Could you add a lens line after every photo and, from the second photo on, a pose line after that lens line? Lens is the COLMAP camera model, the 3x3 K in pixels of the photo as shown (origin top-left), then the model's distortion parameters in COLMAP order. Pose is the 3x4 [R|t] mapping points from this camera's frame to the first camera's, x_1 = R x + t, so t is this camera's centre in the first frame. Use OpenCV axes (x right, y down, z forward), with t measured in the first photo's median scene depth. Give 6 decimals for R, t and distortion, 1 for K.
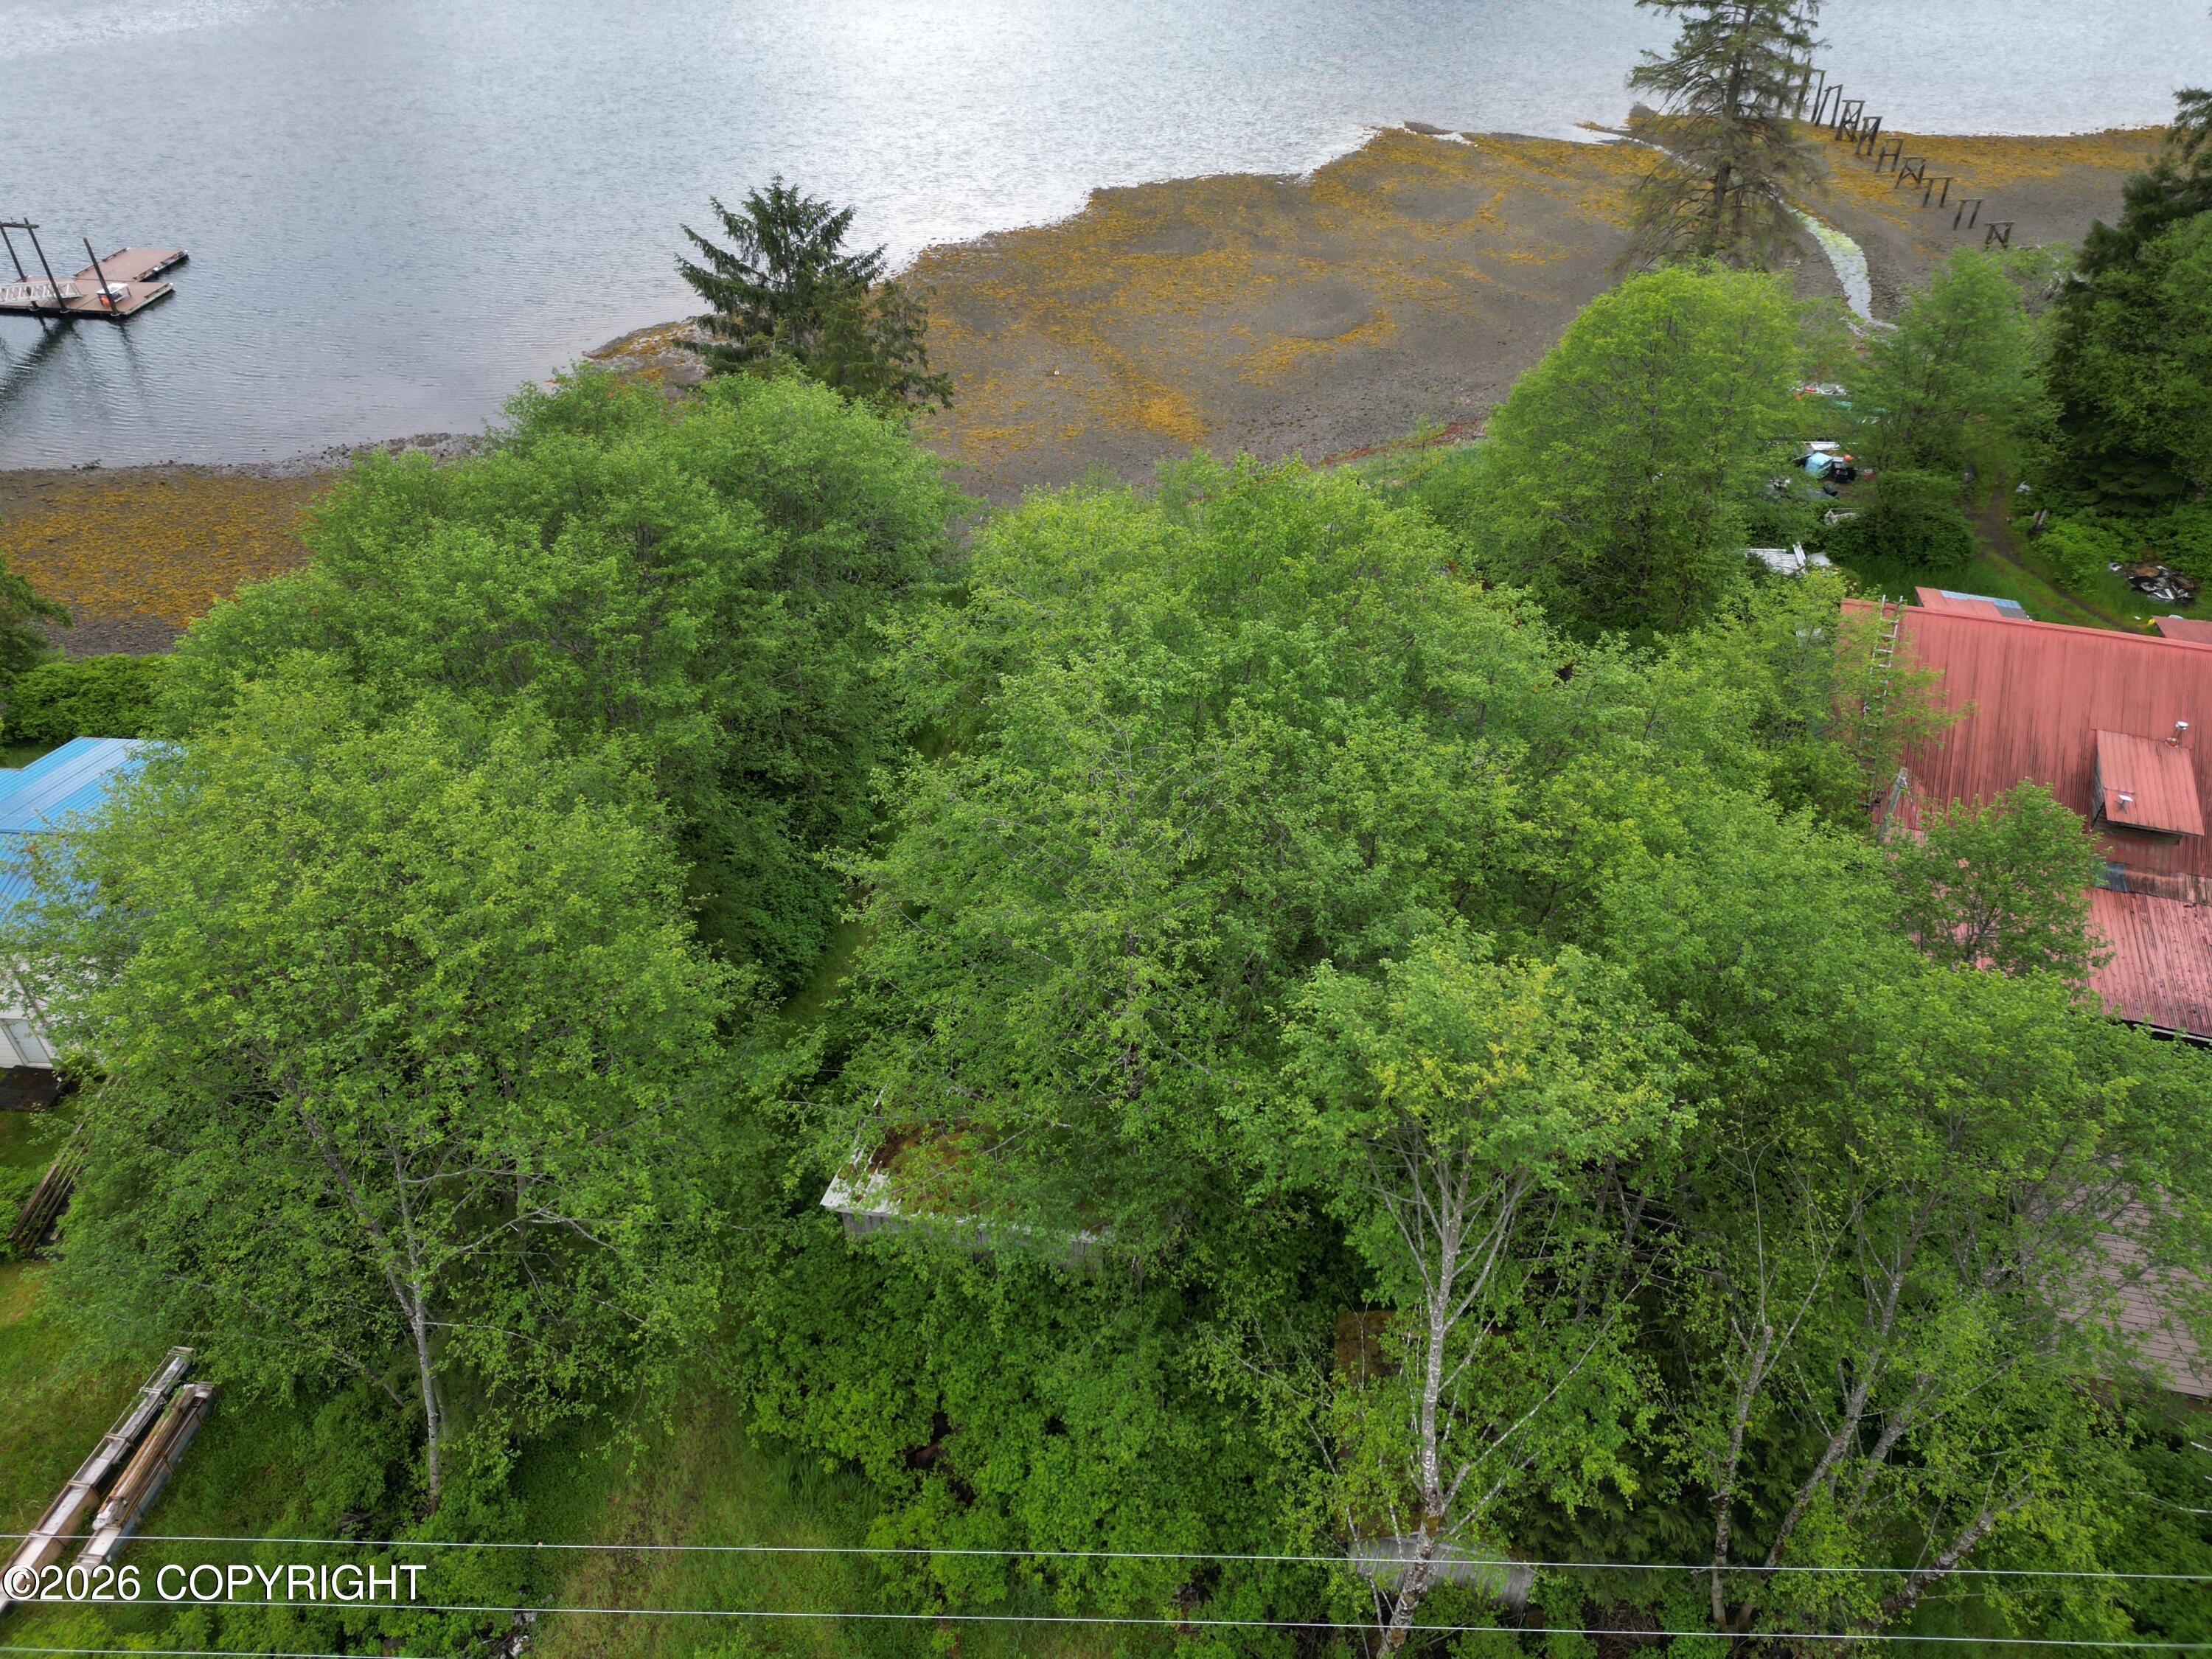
lens RADIAL K [[1521.7, 0, 1098.4], [0, 1521.7, 829.0], [0, 0, 1]] dist [0.040484, -0.038751]
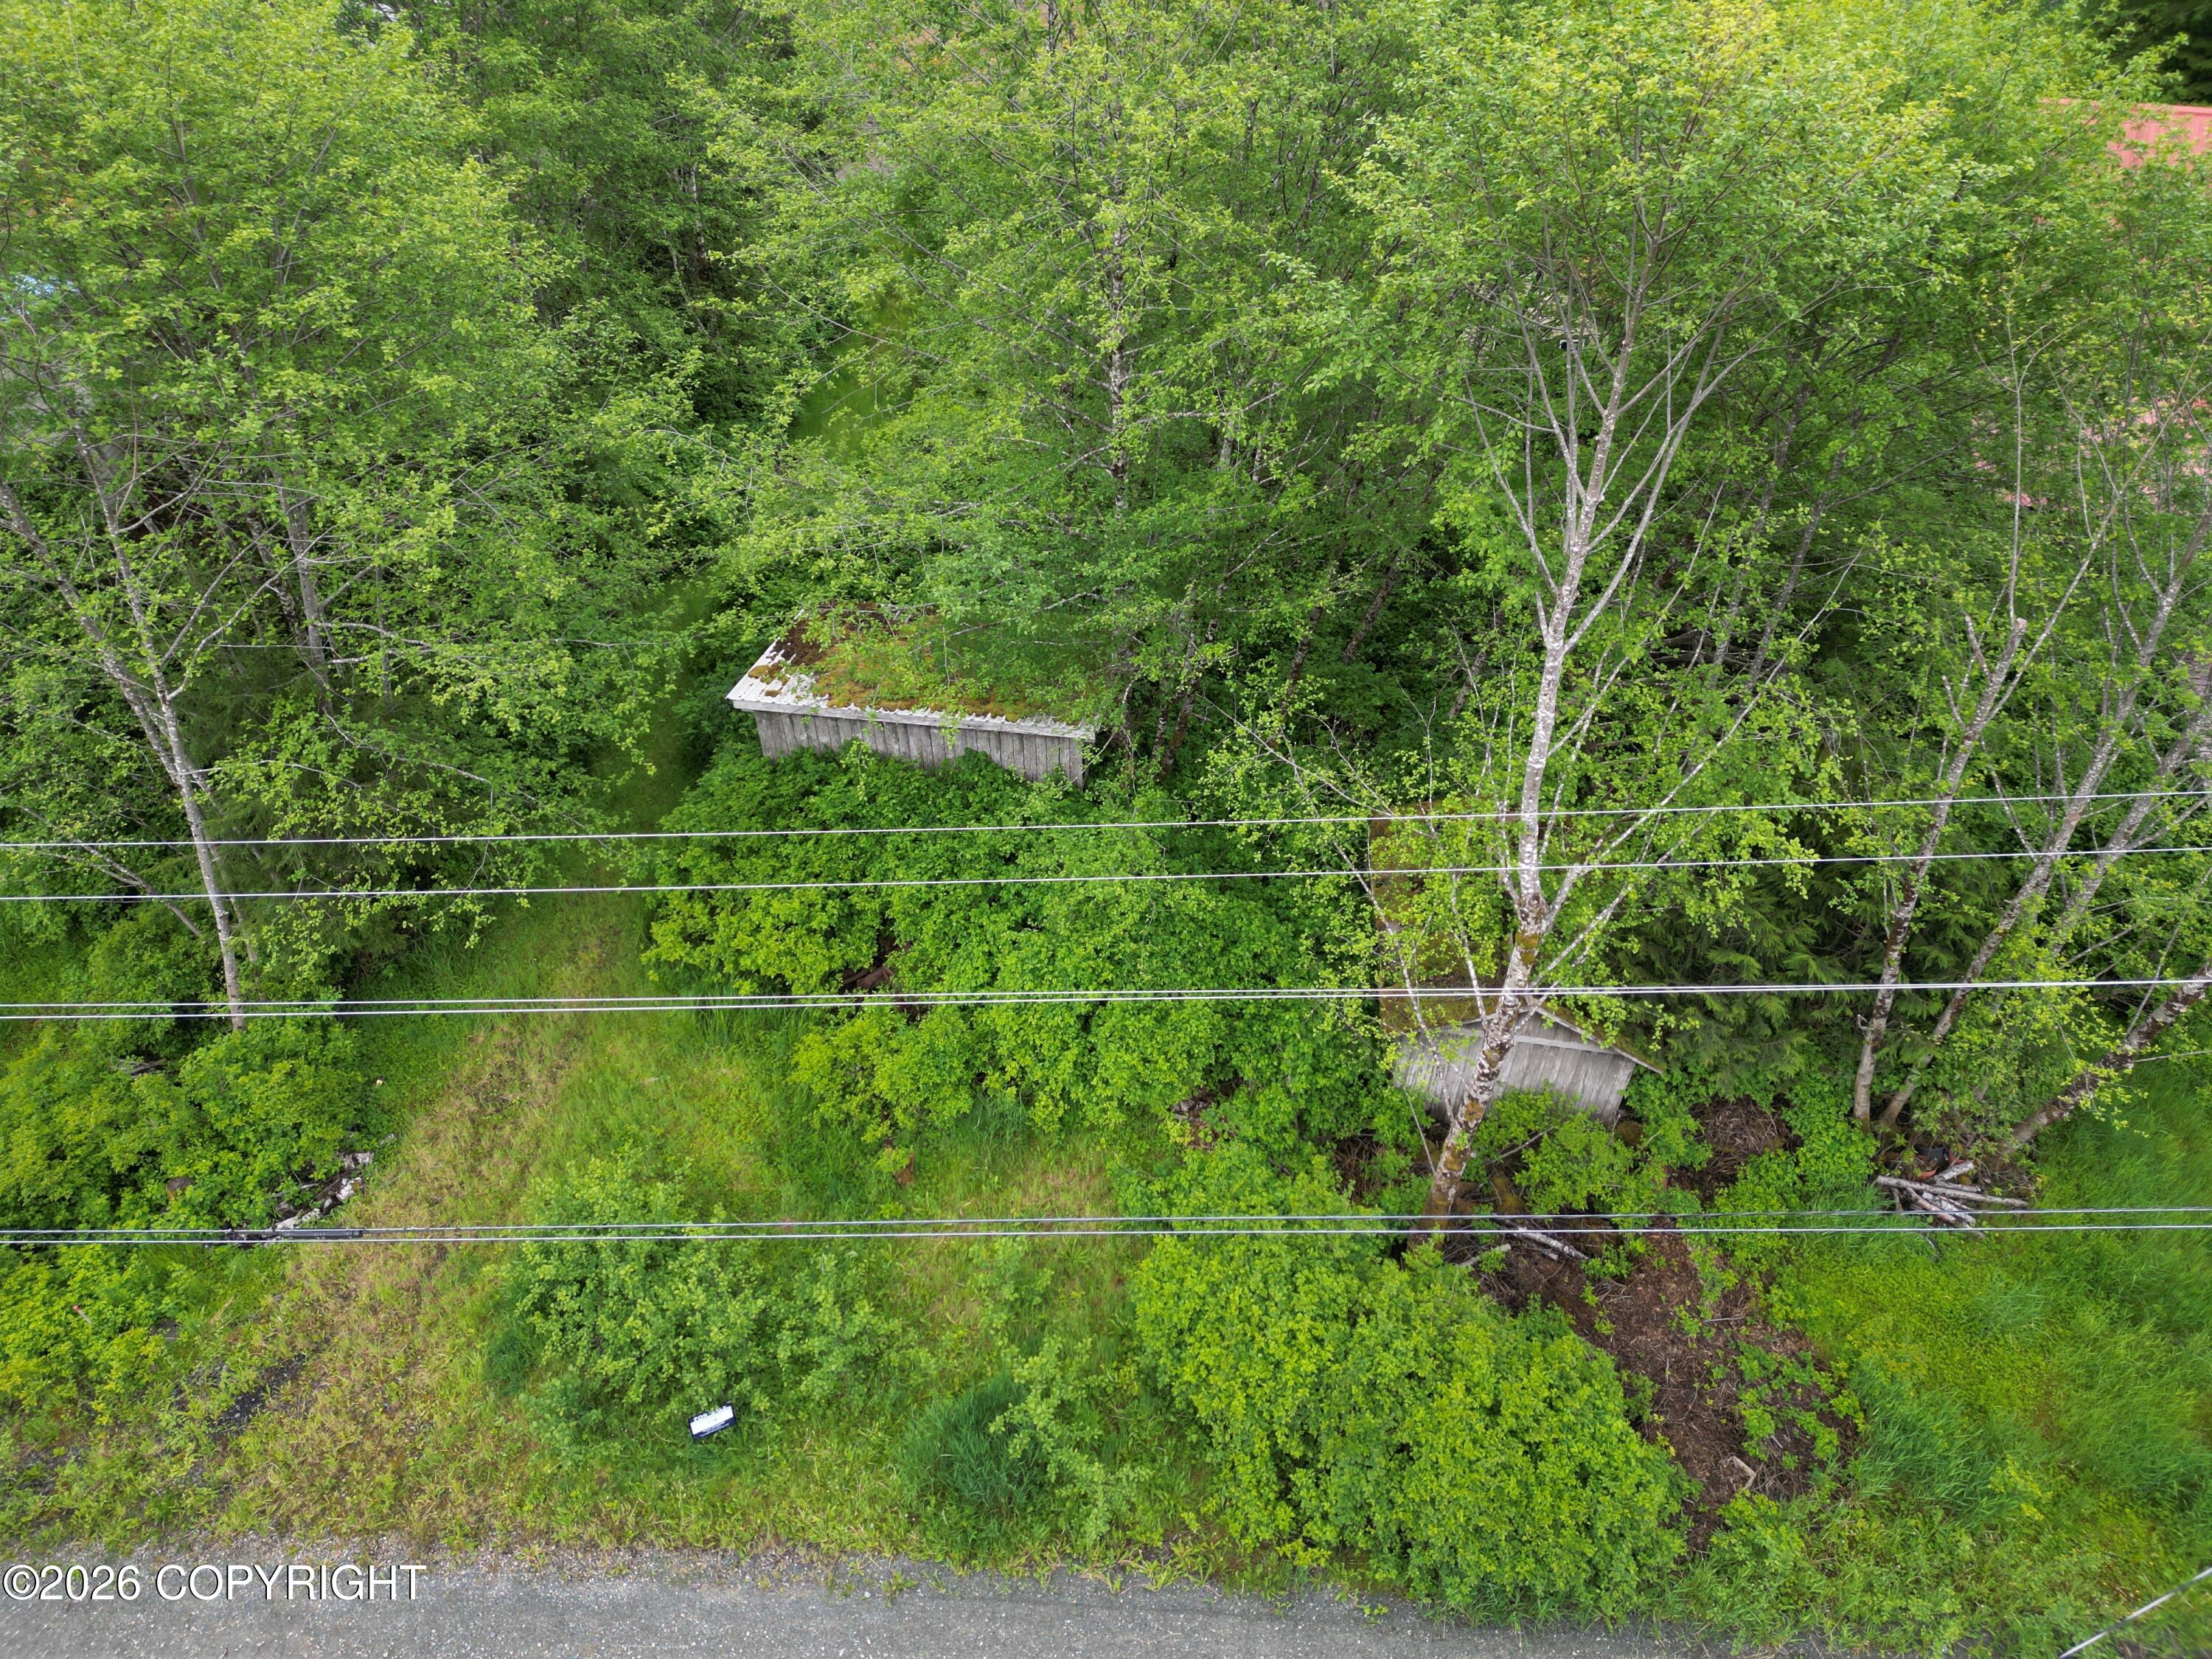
lens RADIAL K [[1521.7, 0, 1113.3], [0, 1521.7, 823.0], [0, 0, 1]] dist [0.040484, -0.038751]
pose [[0.999273, -0.016618, 0.034316, -0.010641], [0.012619, 0.993444, 0.113621, 0.259502], [-0.035979, -0.113105, 0.992931, 0.226770]]
